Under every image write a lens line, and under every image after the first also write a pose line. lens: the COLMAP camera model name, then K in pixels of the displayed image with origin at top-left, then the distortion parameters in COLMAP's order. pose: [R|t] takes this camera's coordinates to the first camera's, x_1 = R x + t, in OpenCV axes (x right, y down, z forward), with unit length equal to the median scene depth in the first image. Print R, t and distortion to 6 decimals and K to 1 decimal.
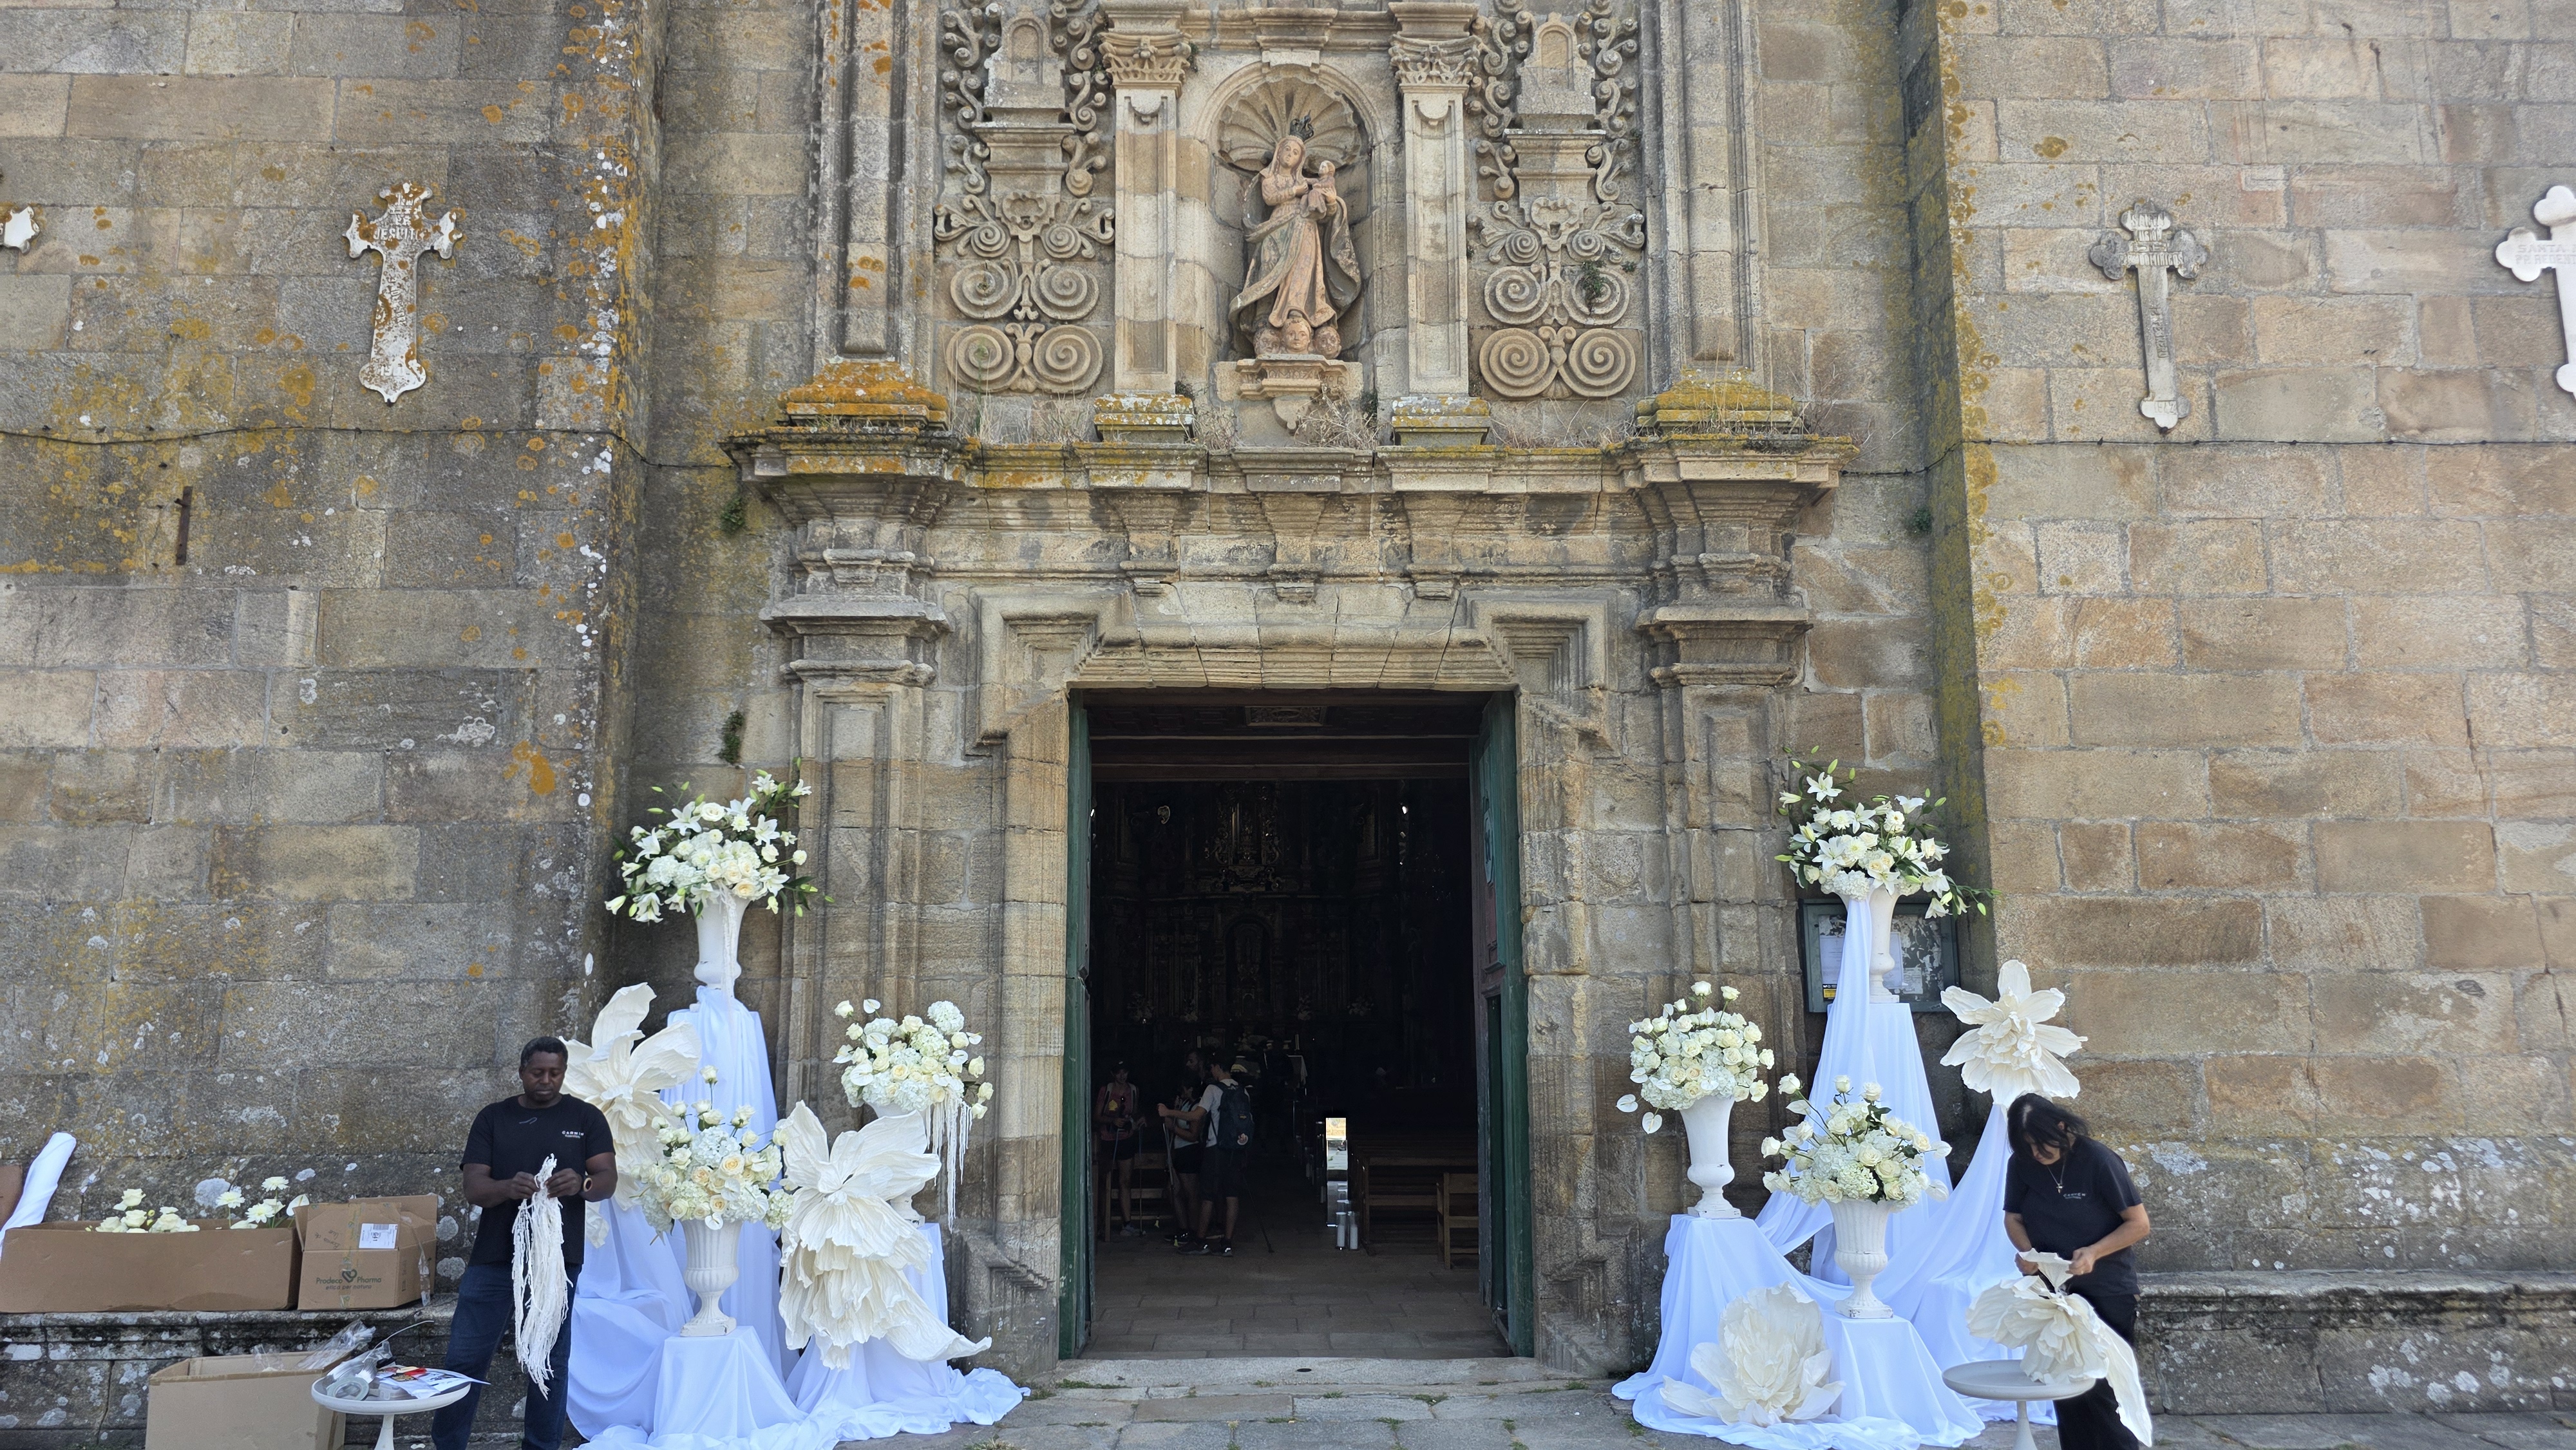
lens RADIAL K [[1781.7, 0, 1276.0], [0, 1781.7, 739.8], [0, 0, 1]] dist [0.093055, -0.105185]
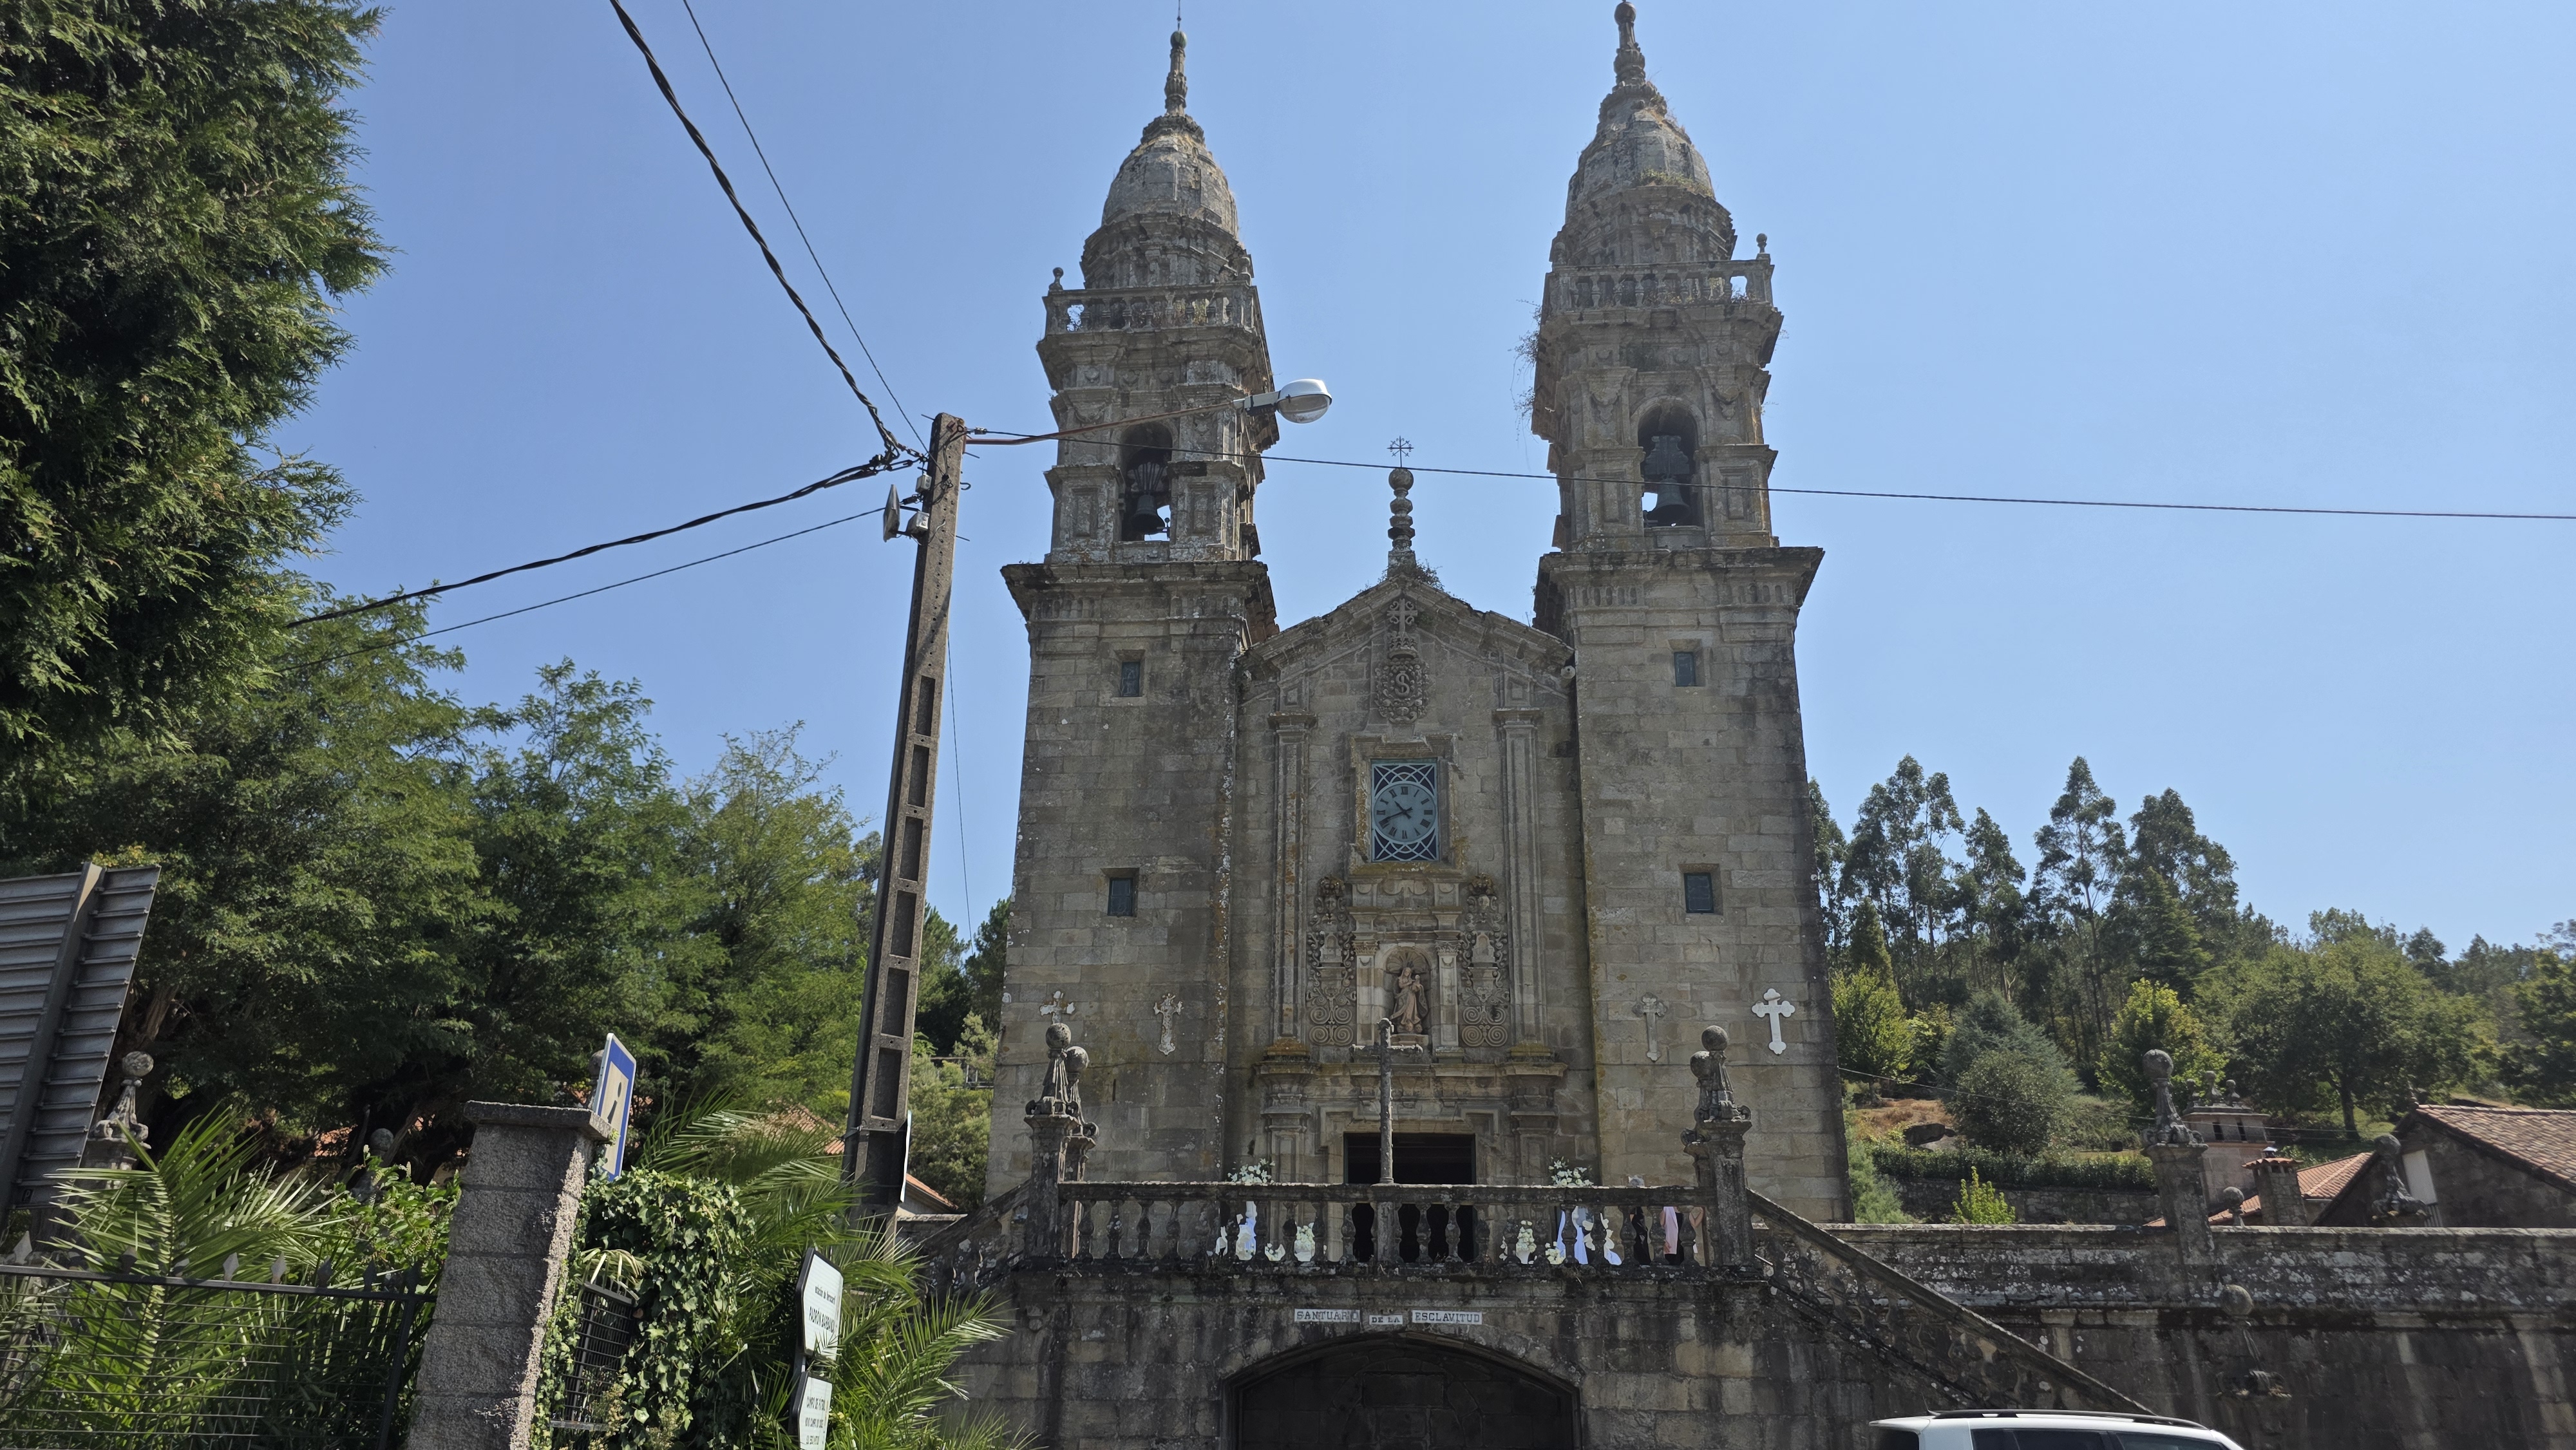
lens RADIAL K [[1729.8, 0, 1283.8], [0, 1729.8, 718.1], [0, 0, 1]] dist [0.139379, -0.224794]
pose [[0.993929, -0.022796, -0.107632, 0.152010], [-0.002873, 0.972586, -0.232526, -0.025902], [0.109982, 0.231423, 0.966616, -2.509456]]
